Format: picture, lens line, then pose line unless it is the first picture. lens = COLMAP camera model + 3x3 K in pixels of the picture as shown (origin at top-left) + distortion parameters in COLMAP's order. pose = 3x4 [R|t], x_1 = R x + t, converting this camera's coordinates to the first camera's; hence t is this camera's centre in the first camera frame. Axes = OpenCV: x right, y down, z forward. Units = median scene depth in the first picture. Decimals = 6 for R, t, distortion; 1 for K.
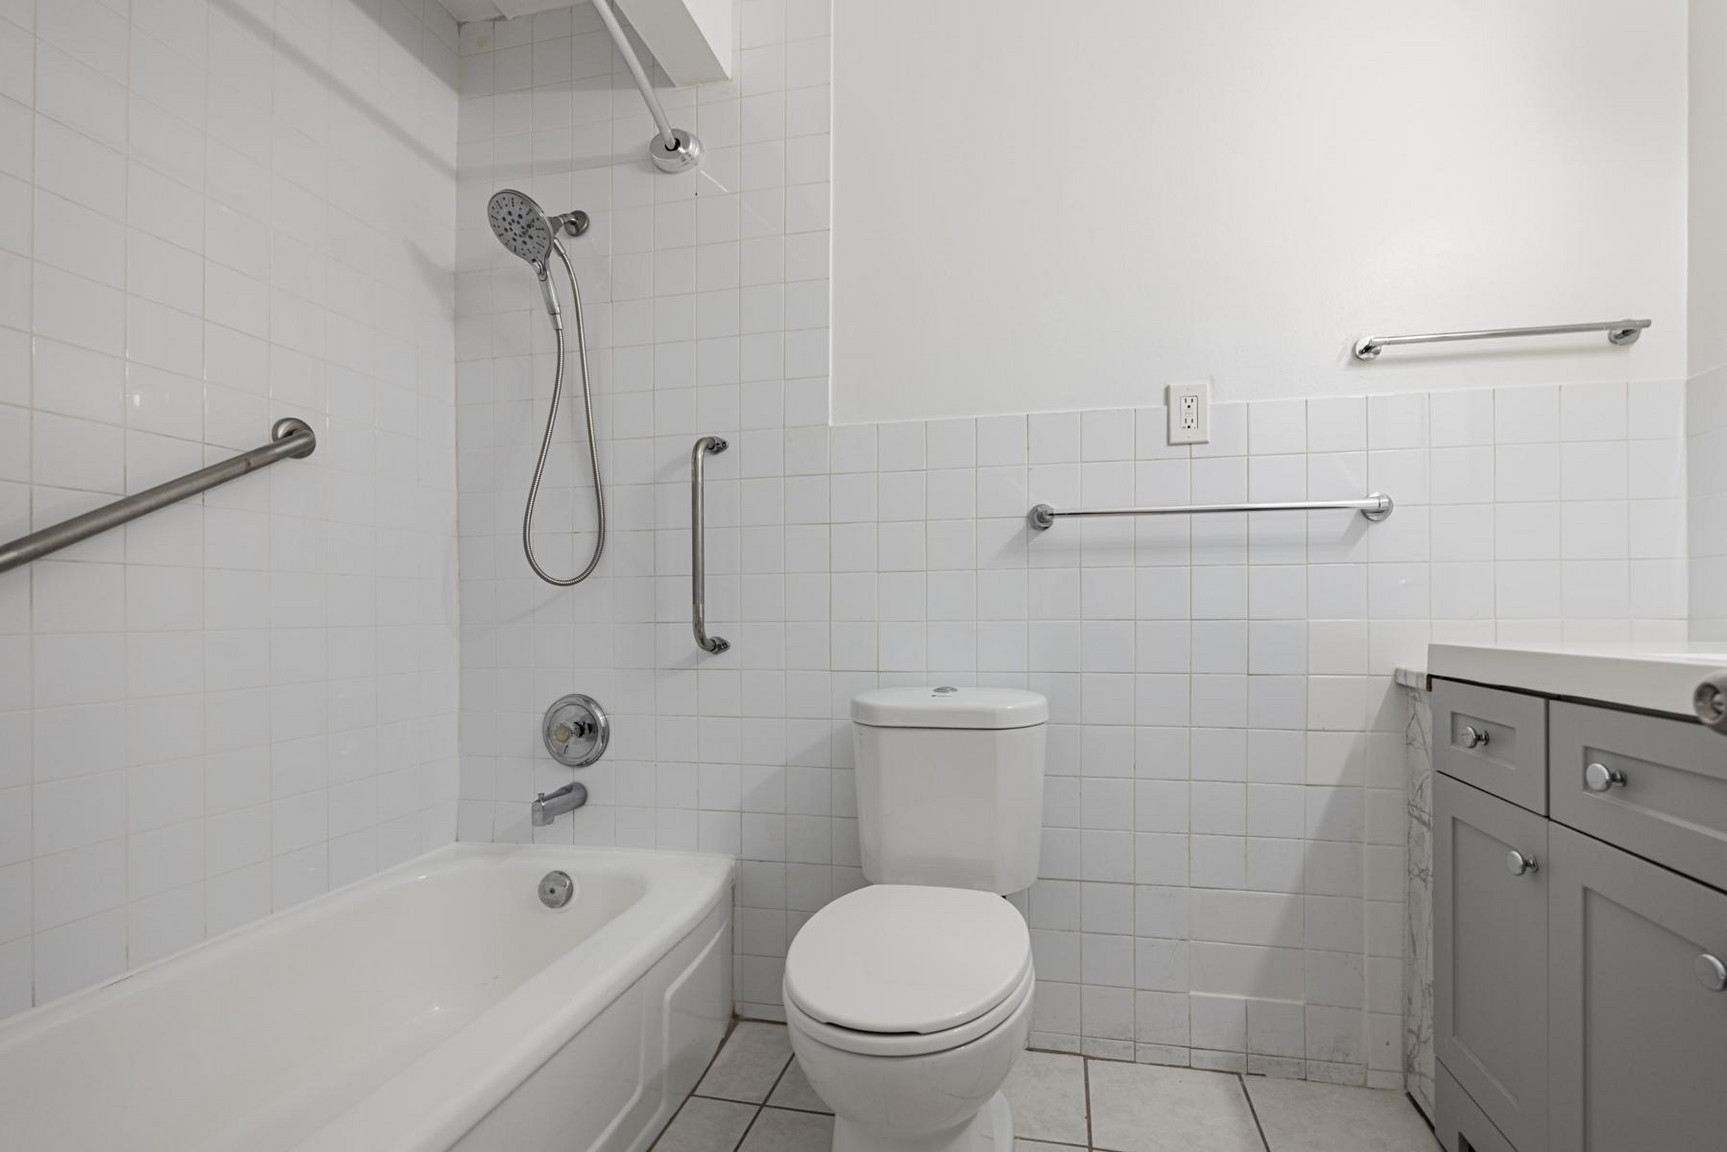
lens RADIAL K [[692.9, 0, 927.5], [0, 692.9, 613.1], [0, 0, 1]] dist [-0.009682, 0.000265]
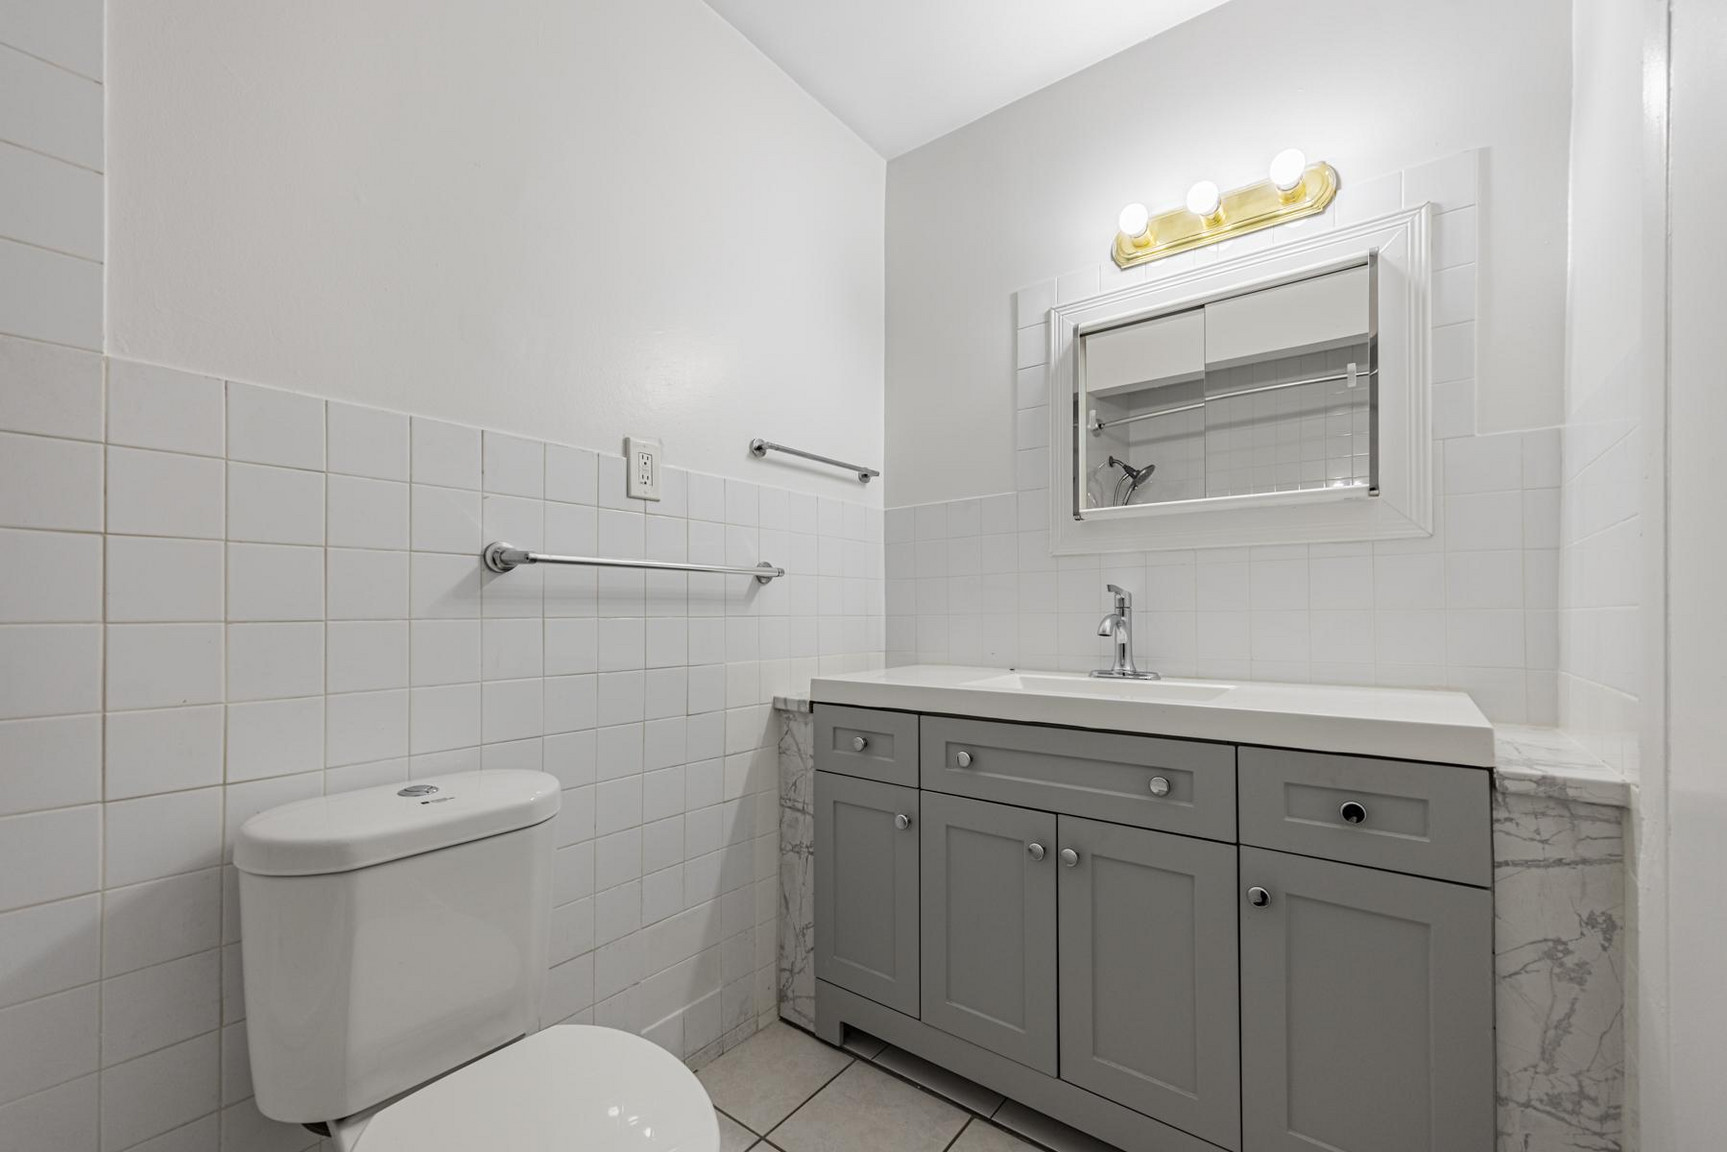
lens RADIAL K [[673.5, 0, 866.1], [0, 673.5, 618.6], [0, 0, 1]] dist [0.007634, 0.000022]
pose [[0.471656, 0.000887, 0.881782, -0.342551], [0.003315, 0.999991, -0.002780, -0.060258], [-0.881776, 0.004235, 0.471649, 0.223934]]
